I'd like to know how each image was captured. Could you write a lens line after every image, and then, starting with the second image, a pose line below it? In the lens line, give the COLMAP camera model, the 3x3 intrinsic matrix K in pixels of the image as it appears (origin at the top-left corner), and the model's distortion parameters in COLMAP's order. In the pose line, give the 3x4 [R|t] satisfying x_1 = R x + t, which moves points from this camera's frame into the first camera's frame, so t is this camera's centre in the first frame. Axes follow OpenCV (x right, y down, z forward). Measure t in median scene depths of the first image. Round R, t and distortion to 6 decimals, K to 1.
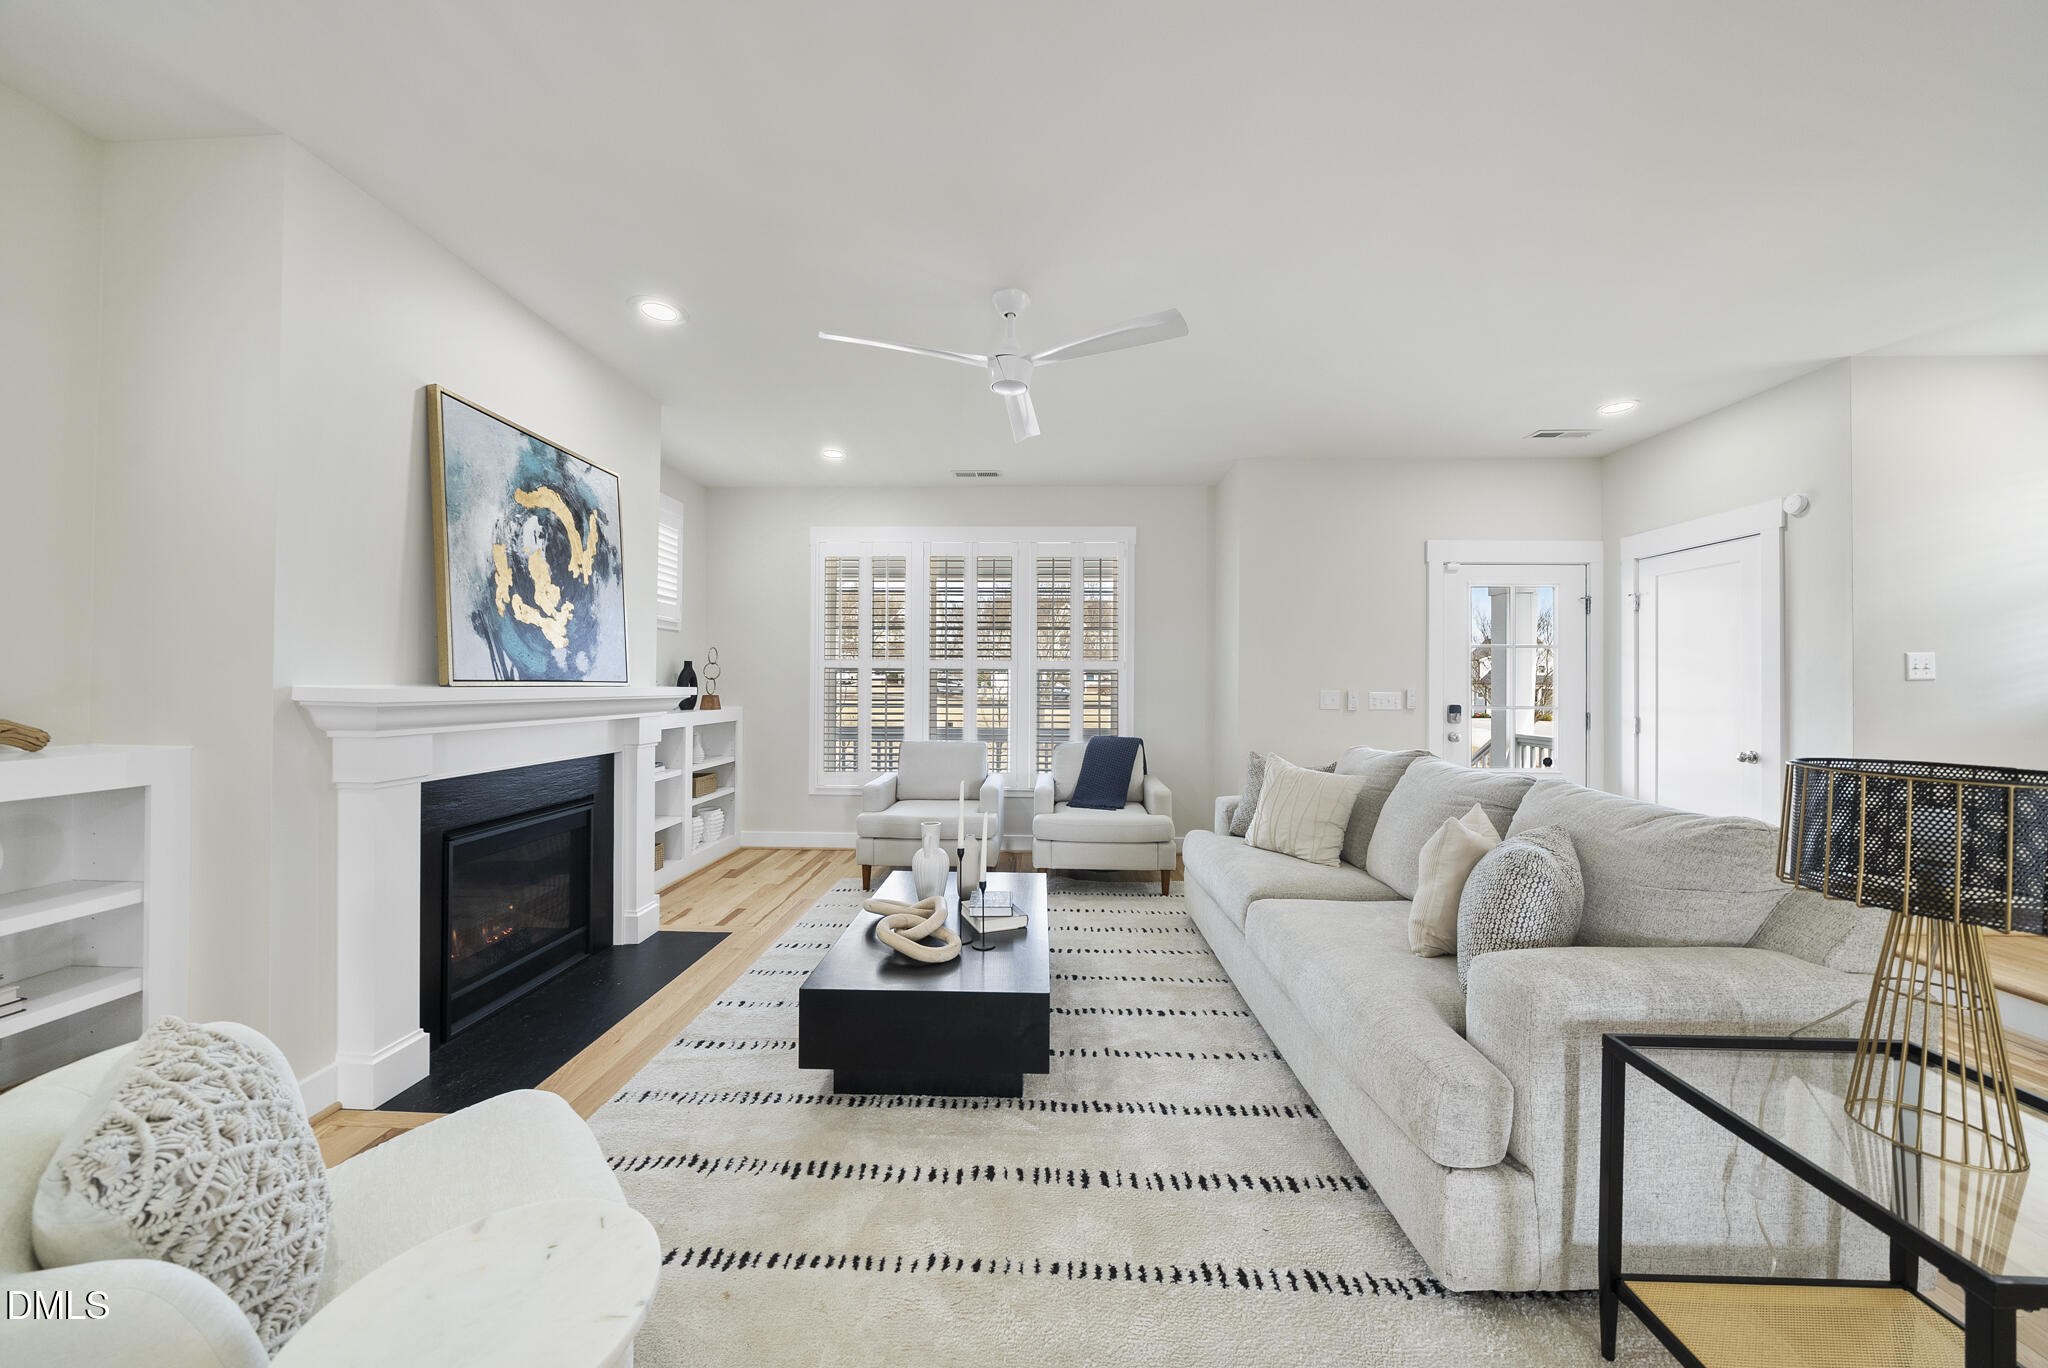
lens RADIAL K [[708.6, 0, 1028.5], [0, 708.6, 673.7], [0, 0, 1]] dist [-0.008255, -0.000203]
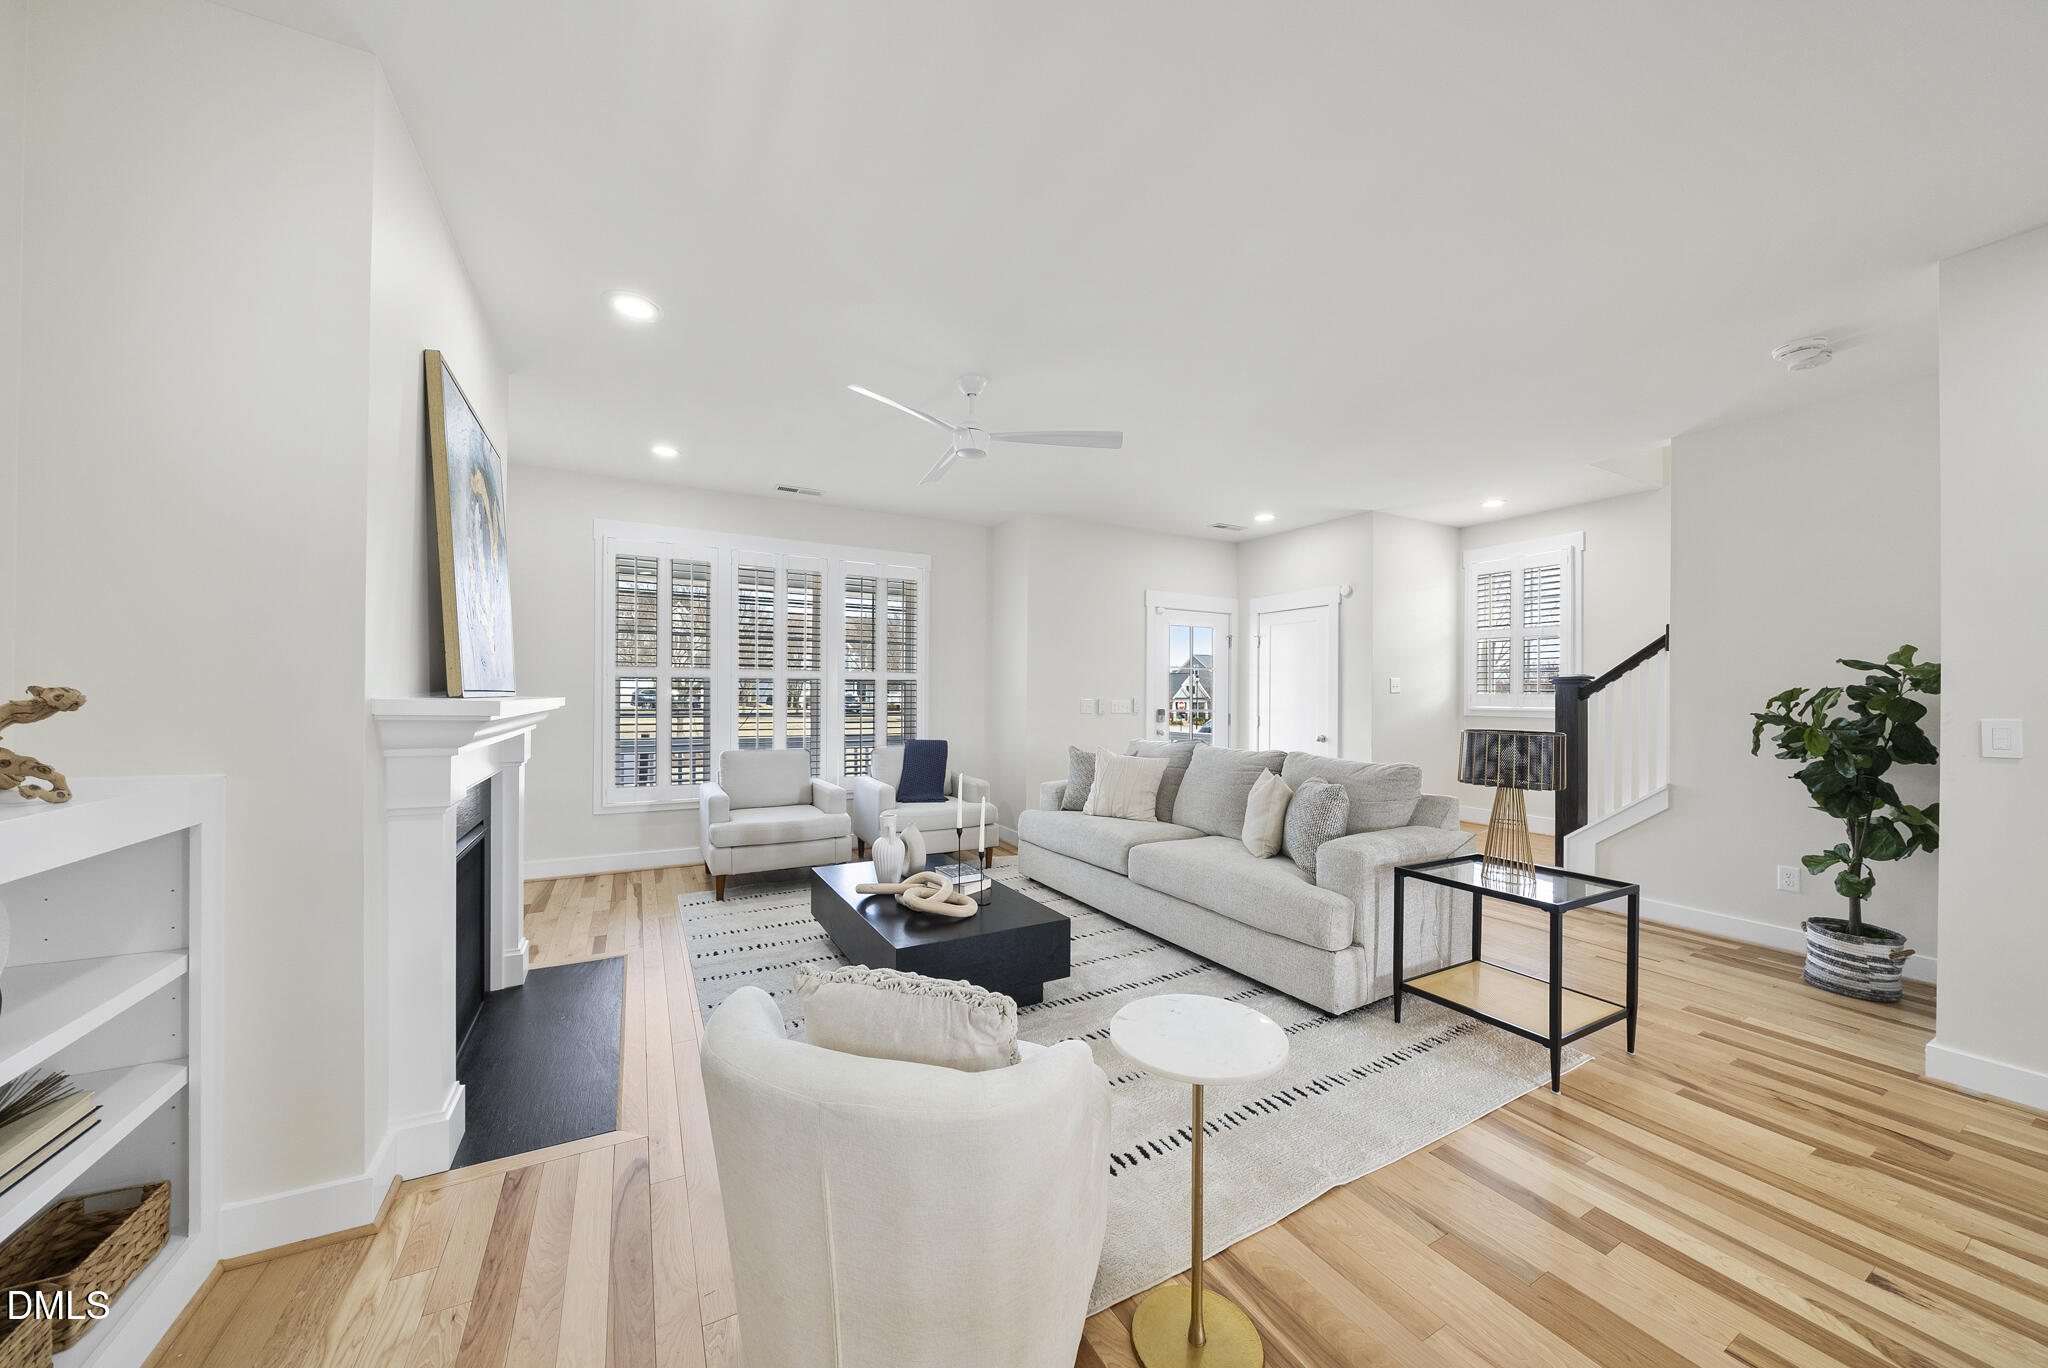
lens RADIAL K [[708.0, 0, 1024.0], [0, 708.0, 684.0], [0, 0, 1]] dist [-0.002231, -0.000171]
pose [[0.860273, 0.009014, 0.509754, -0.465402], [-0.010757, 0.999942, 0.000472, -0.004639], [-0.509720, -0.005889, 0.860320, -0.089132]]
